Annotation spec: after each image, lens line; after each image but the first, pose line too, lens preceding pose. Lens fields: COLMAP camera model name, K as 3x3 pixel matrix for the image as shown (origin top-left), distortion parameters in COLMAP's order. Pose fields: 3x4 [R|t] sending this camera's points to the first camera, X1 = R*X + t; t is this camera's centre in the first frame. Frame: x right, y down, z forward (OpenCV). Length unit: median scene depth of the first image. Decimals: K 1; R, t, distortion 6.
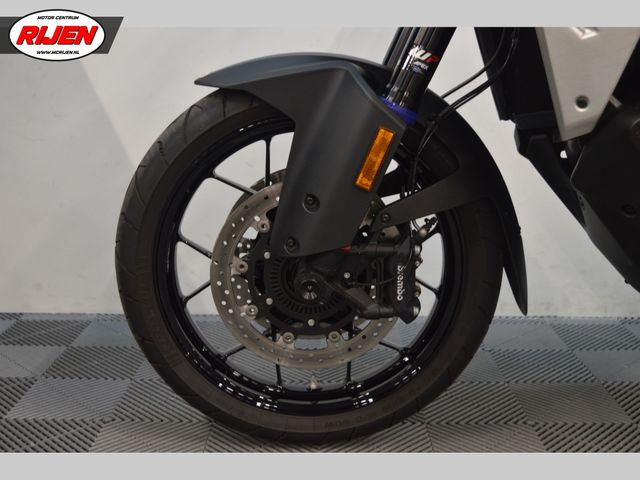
lens RADIAL K [[816.4, 0, 321.2], [0, 816.4, 240.7], [0, 0, 1]] dist [-0.071668, 0.000000]
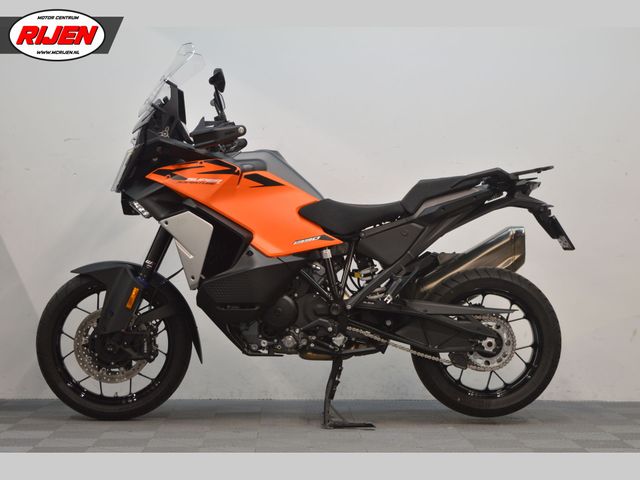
lens RADIAL K [[1281.4, 0, 319.0], [0, 1281.4, 238.5], [0, 0, 1]] dist [0.174078, 0.000000]
pose [[0.999634, -0.000073, 0.027066, 0.537133], [0.005945, 0.976169, -0.216932, 0.612328], [-0.026406, 0.217013, 0.975811, -3.128714]]
